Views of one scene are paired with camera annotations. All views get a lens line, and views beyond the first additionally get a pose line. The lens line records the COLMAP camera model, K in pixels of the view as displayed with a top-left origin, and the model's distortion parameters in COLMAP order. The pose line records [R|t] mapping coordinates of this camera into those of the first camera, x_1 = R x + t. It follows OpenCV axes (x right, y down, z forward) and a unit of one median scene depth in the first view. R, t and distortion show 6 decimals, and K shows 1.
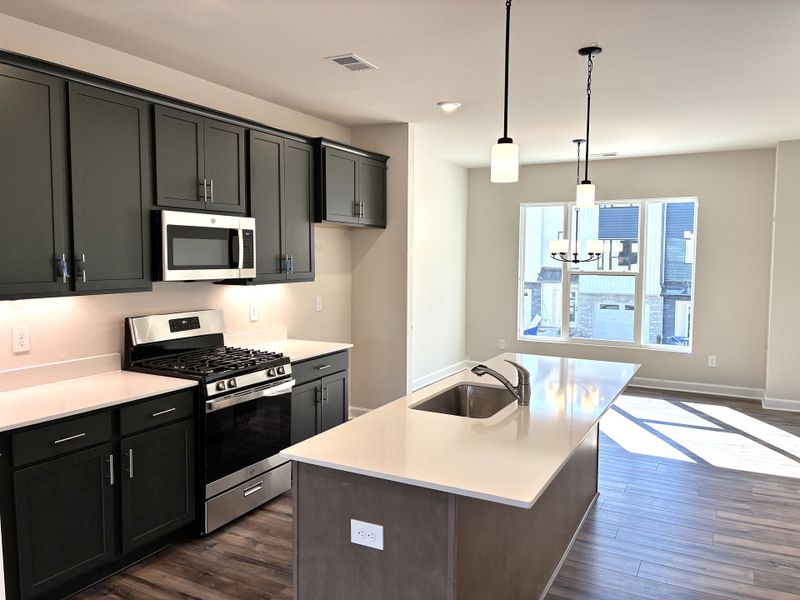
lens RADIAL K [[609.1, 0, 401.7], [0, 609.1, 296.1], [0, 0, 1]] dist [0.046982, -0.054740]
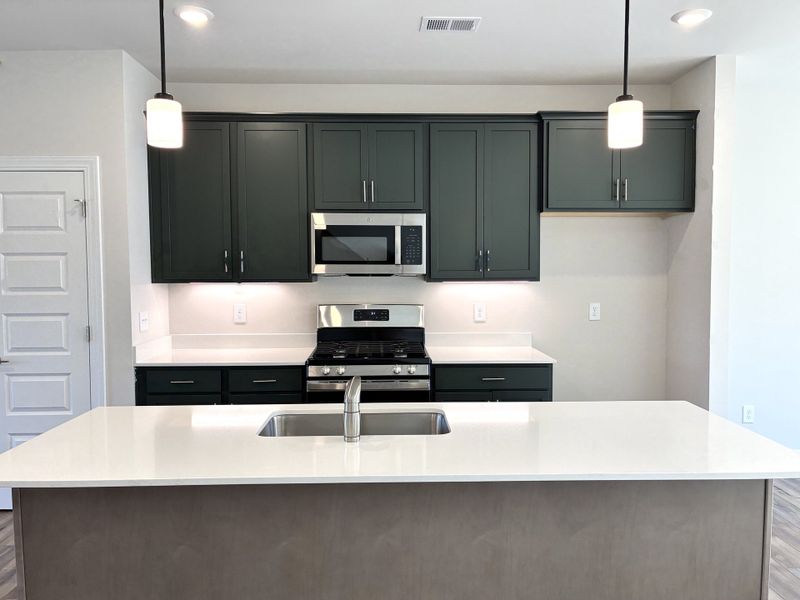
lens RADIAL K [[612.8, 0, 406.1], [0, 612.8, 296.6], [0, 0, 1]] dist [0.071477, -0.095982]
pose [[0.498807, 0.036595, -0.865940, 0.641335], [-0.053020, 0.998525, 0.011657, -0.003793], [0.865090, 0.040098, 0.500012, 0.512491]]
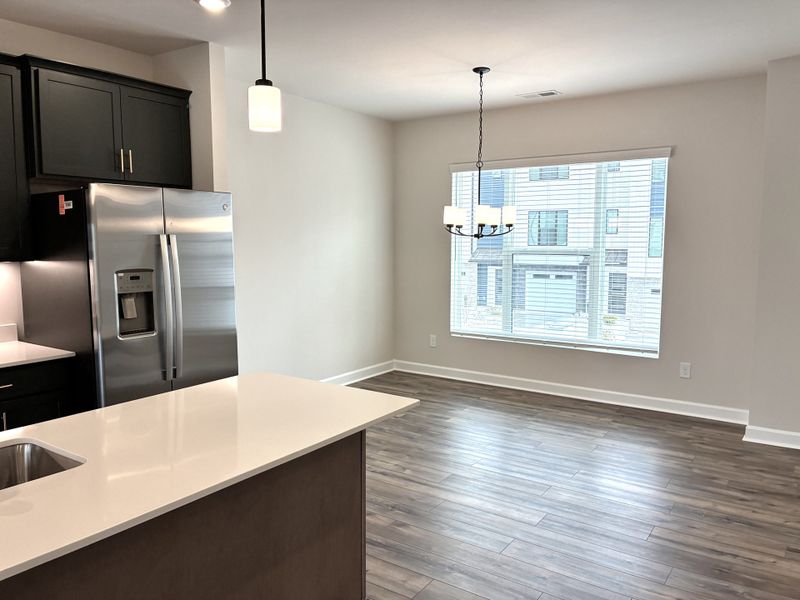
lens RADIAL K [[604.4, 0, 400.2], [0, 604.4, 297.3], [0, 0, 1]] dist [0.063587, -0.083403]
pose [[0.993697, 0.007655, -0.111840, 0.452056], [-0.004118, 0.999485, 0.031819, -0.008463], [0.112026, -0.031158, 0.993217, 0.424480]]
